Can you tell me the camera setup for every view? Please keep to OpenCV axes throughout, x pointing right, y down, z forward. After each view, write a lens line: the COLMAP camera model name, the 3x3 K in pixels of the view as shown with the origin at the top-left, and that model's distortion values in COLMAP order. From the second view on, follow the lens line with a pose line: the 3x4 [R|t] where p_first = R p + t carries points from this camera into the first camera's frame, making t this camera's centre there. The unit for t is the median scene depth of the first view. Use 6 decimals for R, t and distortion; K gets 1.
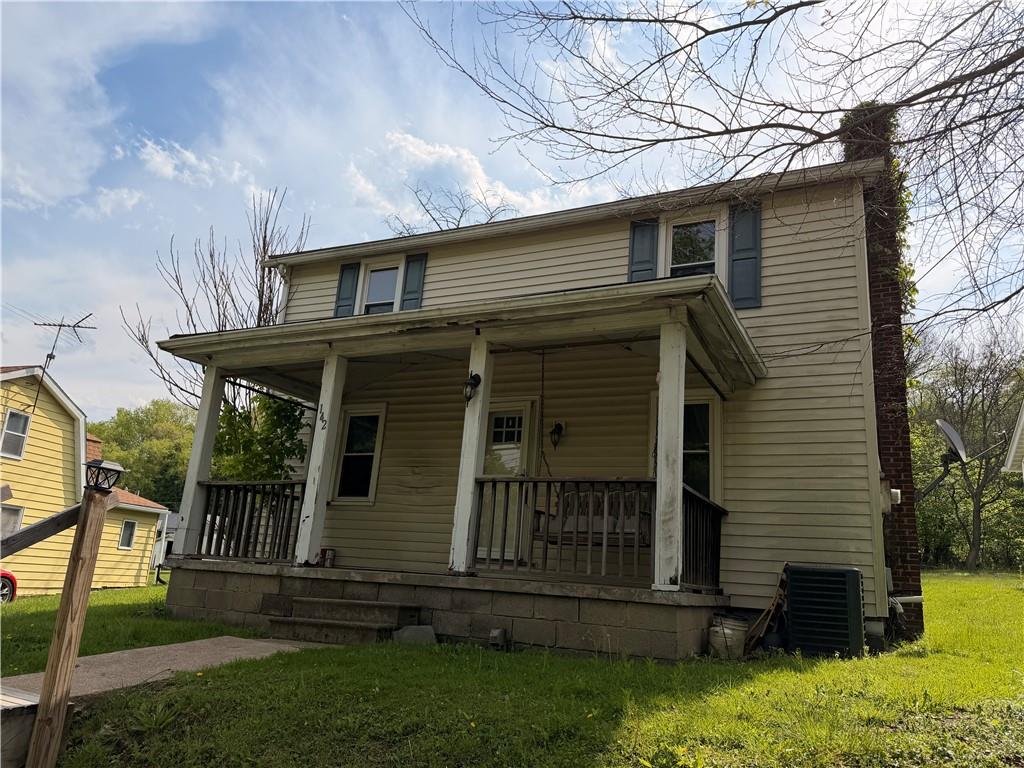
lens RADIAL K [[710.6, 0, 518.1], [0, 710.6, 386.6], [0, 0, 1]] dist [0.170413, -0.342839]
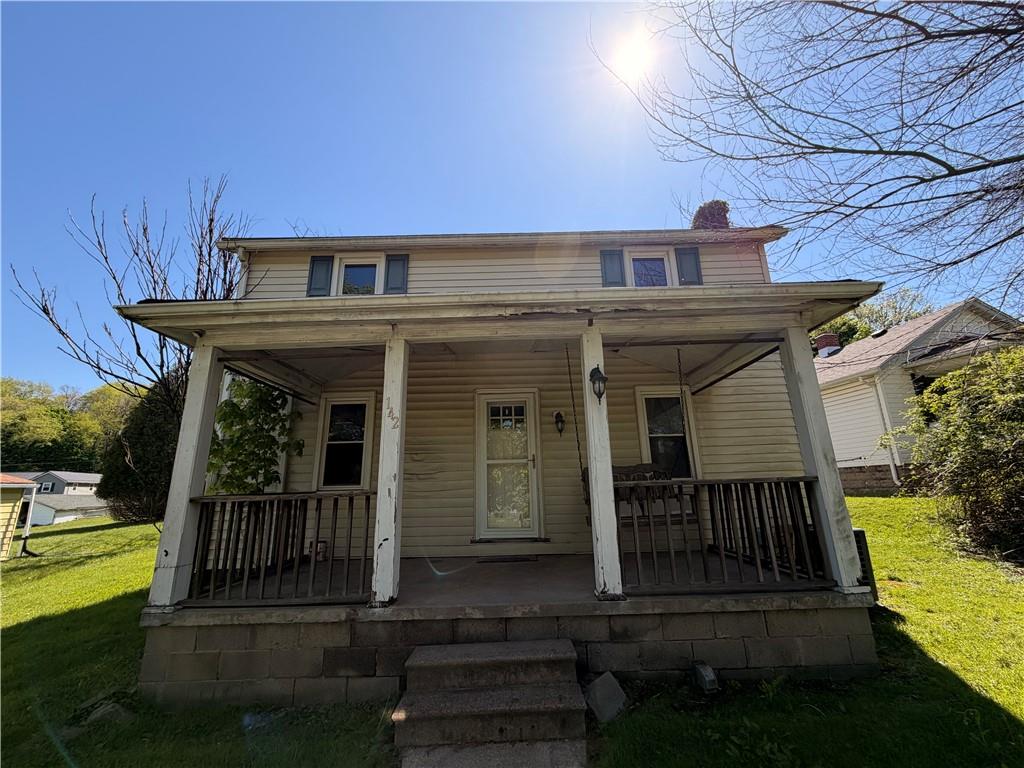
lens RADIAL K [[405.5, 0, 509.9], [0, 405.5, 384.5], [0, 0, 1]] dist [0.000867, 0.000340]
pose [[0.903022, 0.017973, 0.429218, -0.351447], [-0.025560, 0.999602, 0.011918, 0.000446], [-0.428833, -0.021733, 0.903122, 0.522546]]
